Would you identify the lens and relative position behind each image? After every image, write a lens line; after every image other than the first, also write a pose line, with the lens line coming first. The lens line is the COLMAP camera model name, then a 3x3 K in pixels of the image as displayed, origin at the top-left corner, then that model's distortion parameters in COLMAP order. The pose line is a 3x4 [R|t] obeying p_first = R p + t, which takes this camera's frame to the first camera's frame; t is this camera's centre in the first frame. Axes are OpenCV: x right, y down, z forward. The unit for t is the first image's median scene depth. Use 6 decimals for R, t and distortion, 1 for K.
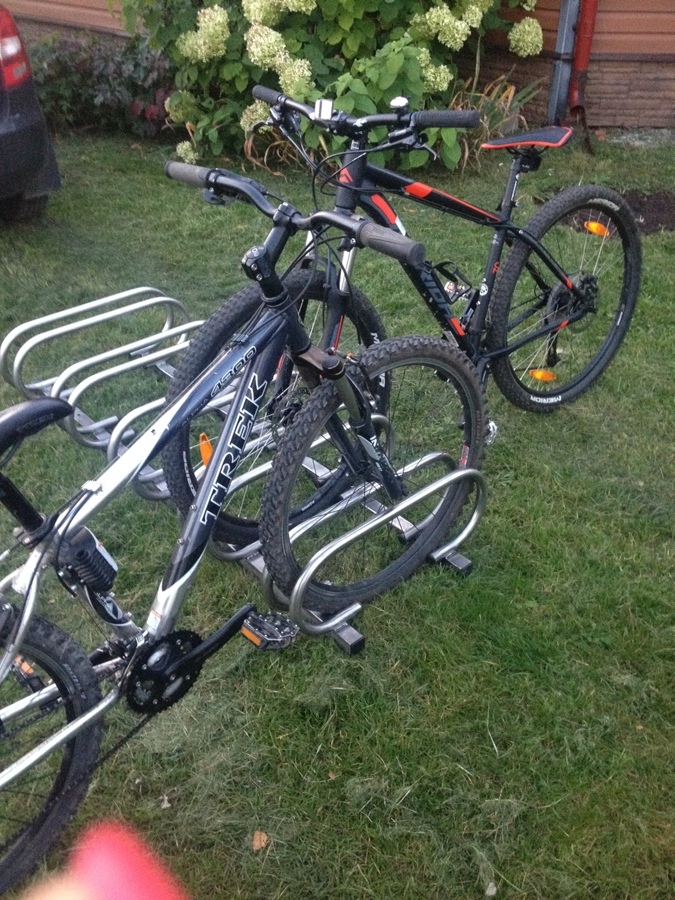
lens RADIAL K [[891.0, 0, 337.5], [0, 891.0, 450.0], [0, 0, 1]] dist [0.143818, -0.423243]
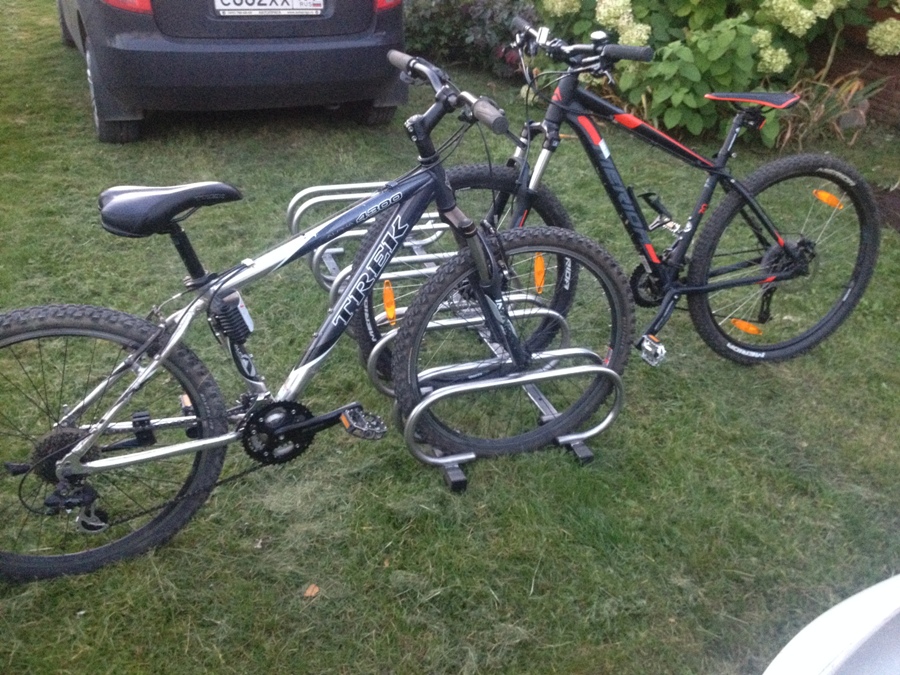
lens RADIAL K [[930.4, 0, 450.9], [0, 930.4, 352.3], [0, 0, 1]] dist [0.098579, -0.272961]
pose [[0.922943, 0.232374, -0.306887, 0.304224], [-0.260194, 0.964129, -0.052481, 0.107897], [0.283683, 0.128286, 0.950298, -0.140949]]
